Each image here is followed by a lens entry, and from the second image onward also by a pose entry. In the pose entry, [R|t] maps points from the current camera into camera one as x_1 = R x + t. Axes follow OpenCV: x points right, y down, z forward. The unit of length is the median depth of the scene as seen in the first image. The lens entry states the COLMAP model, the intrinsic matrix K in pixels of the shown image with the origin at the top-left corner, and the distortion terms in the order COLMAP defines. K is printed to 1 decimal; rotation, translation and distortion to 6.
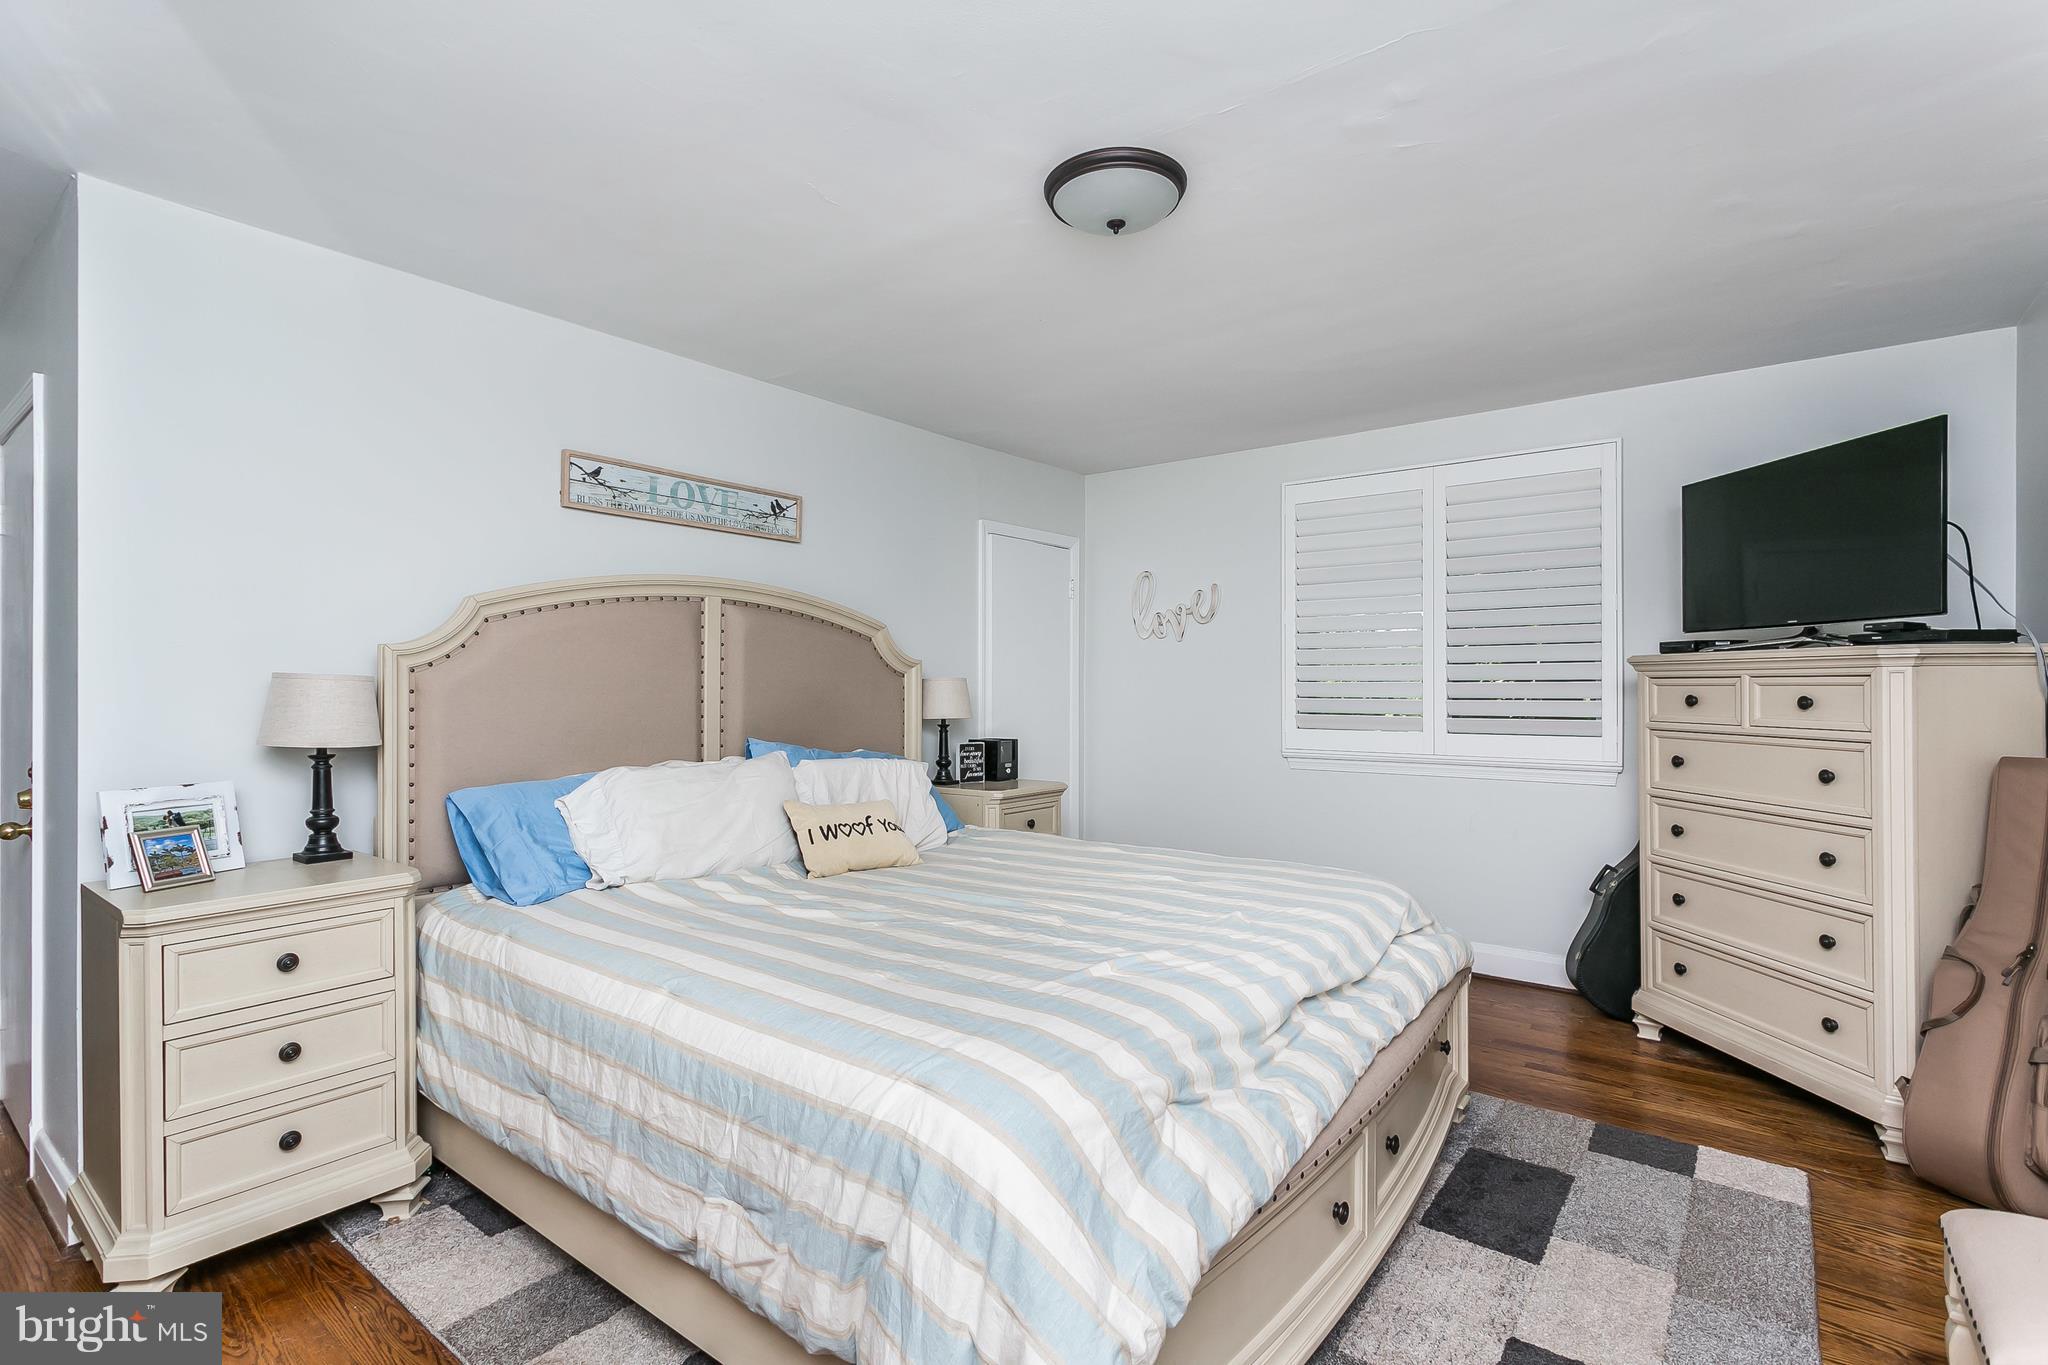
lens RADIAL K [[993.2, 0, 1024.0], [0, 993.2, 682.5], [0, 0, 1]] dist [0.001311, 0.000338]
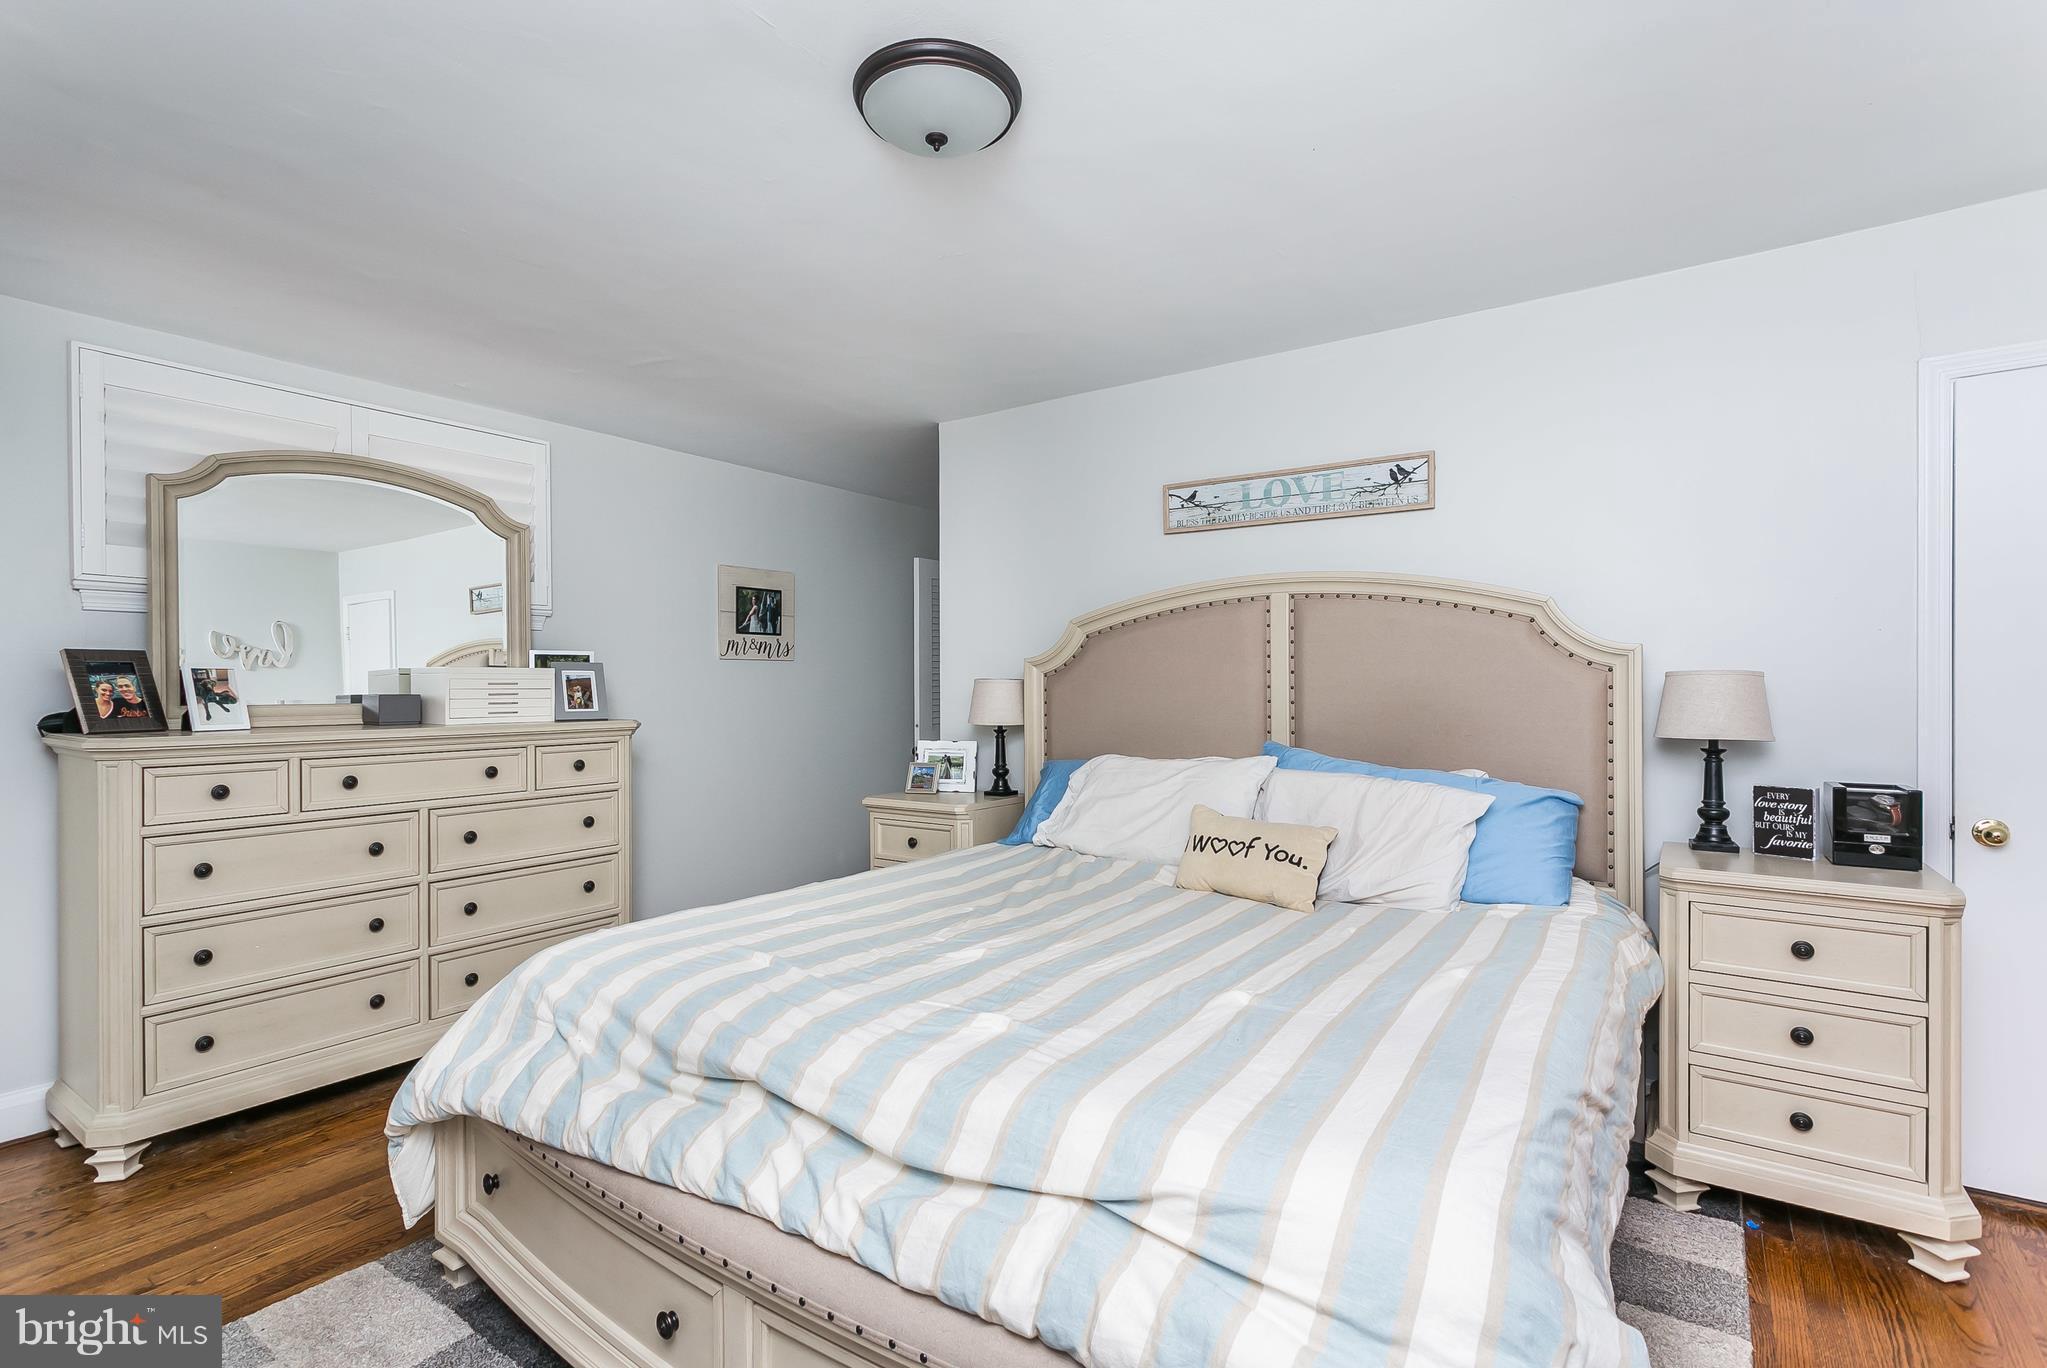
lens RADIAL K [[906.4, 0, 1089.6], [0, 906.4, 690.0], [0, 0, 1]] dist [-0.000366, 0.000217]
pose [[0.087033, 0.004755, -0.996194, 0.495498], [0.007151, 0.999960, 0.005398, 0.001597], [0.996180, -0.007593, 0.086996, 0.669416]]
